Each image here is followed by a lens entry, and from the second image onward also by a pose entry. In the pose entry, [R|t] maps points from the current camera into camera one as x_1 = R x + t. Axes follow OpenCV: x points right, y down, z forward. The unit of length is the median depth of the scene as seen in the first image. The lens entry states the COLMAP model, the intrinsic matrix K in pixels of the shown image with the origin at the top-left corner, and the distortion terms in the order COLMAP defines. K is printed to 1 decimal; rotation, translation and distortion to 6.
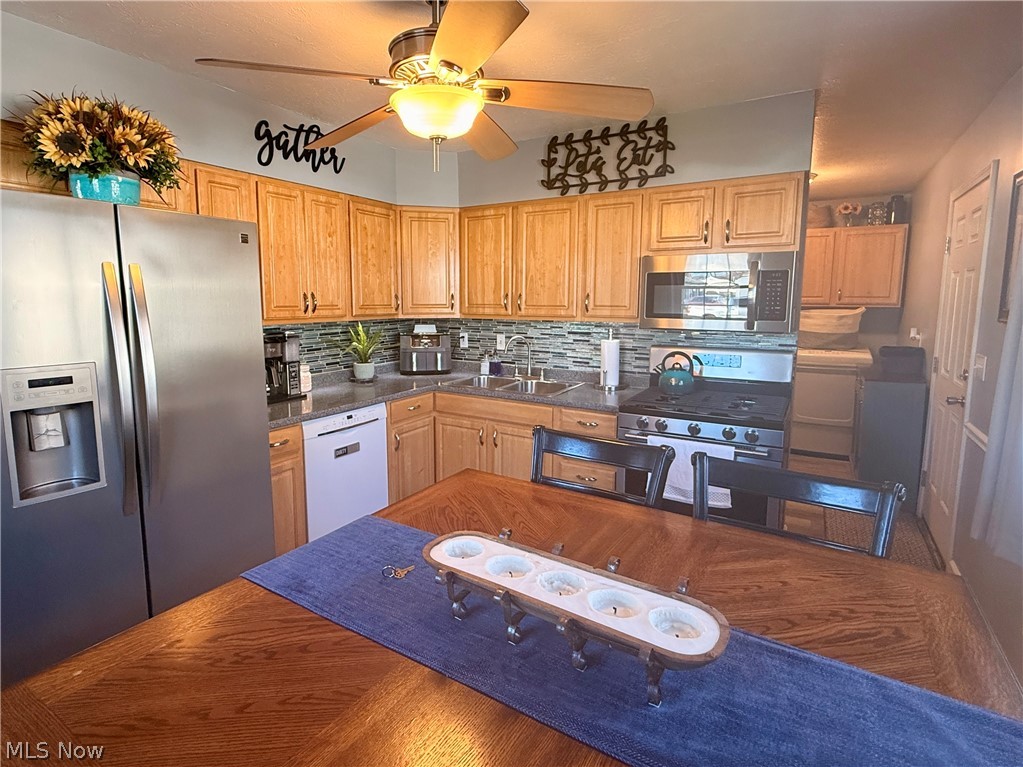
lens RADIAL K [[512.3, 0, 511.9], [0, 512.3, 358.3], [0, 0, 1]] dist [-0.000415, -0.000179]
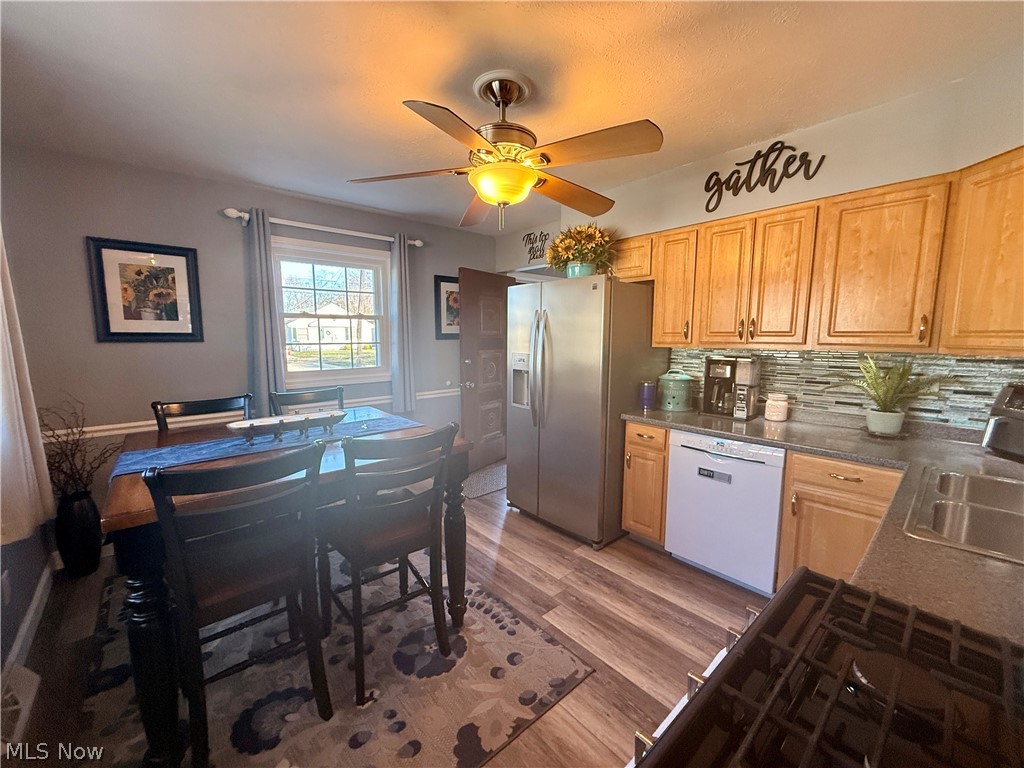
lens RADIAL K [[412.1, 0, 512.0], [0, 412.1, 384.0], [0, 0, 1]] dist [0.000583, 0.000142]
pose [[-0.300238, 0.111273, -0.947352, 0.556296], [-0.115459, 0.981630, 0.151891, -0.074853], [0.946851, 0.154983, -0.281876, 0.842627]]
